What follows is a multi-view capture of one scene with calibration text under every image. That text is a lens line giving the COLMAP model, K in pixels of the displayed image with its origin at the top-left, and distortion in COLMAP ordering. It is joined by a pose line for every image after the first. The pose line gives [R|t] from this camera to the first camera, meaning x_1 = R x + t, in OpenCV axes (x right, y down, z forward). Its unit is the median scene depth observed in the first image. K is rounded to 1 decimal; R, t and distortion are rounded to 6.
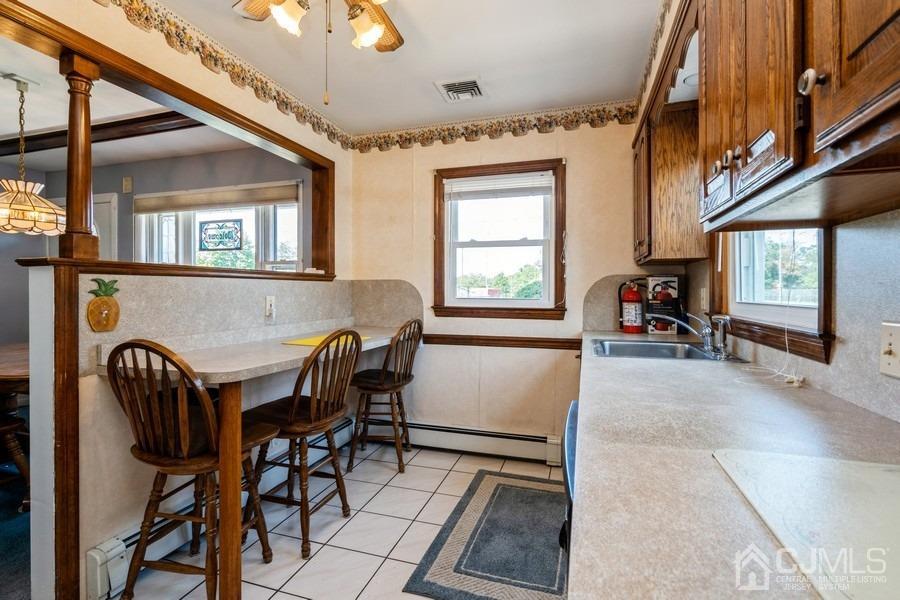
lens RADIAL K [[415.3, 0, 454.9], [0, 415.3, 290.4], [0, 0, 1]] dist [-0.006798, 0.004699]
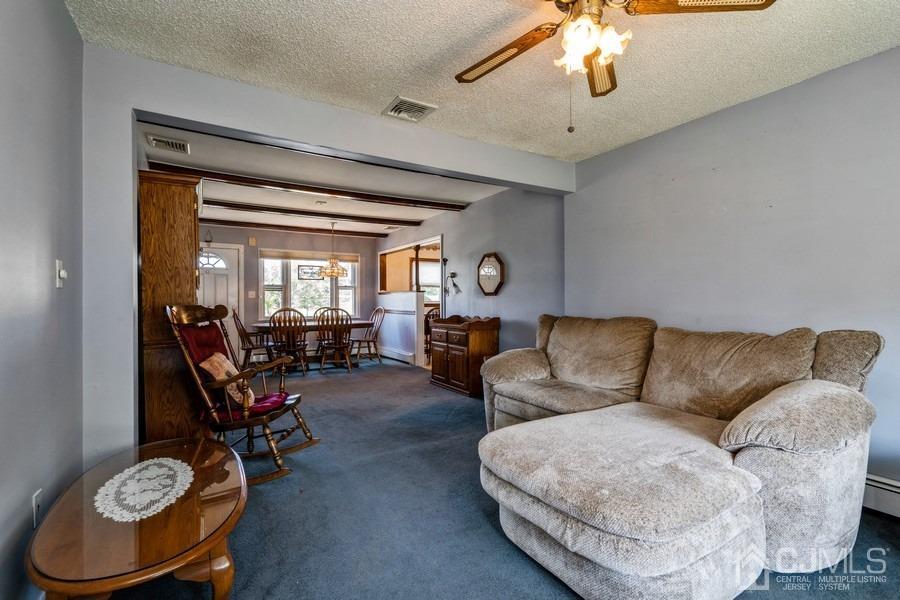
lens RADIAL K [[415.3, 0, 450.2], [0, 415.3, 299.2], [0, 0, 1]] dist [-0.006798, 0.004699]
pose [[0.629030, -0.003508, 0.777373, -2.428653], [-0.001552, 0.999982, 0.005769, -0.014220], [-0.777379, -0.004835, 0.629014, -1.229805]]
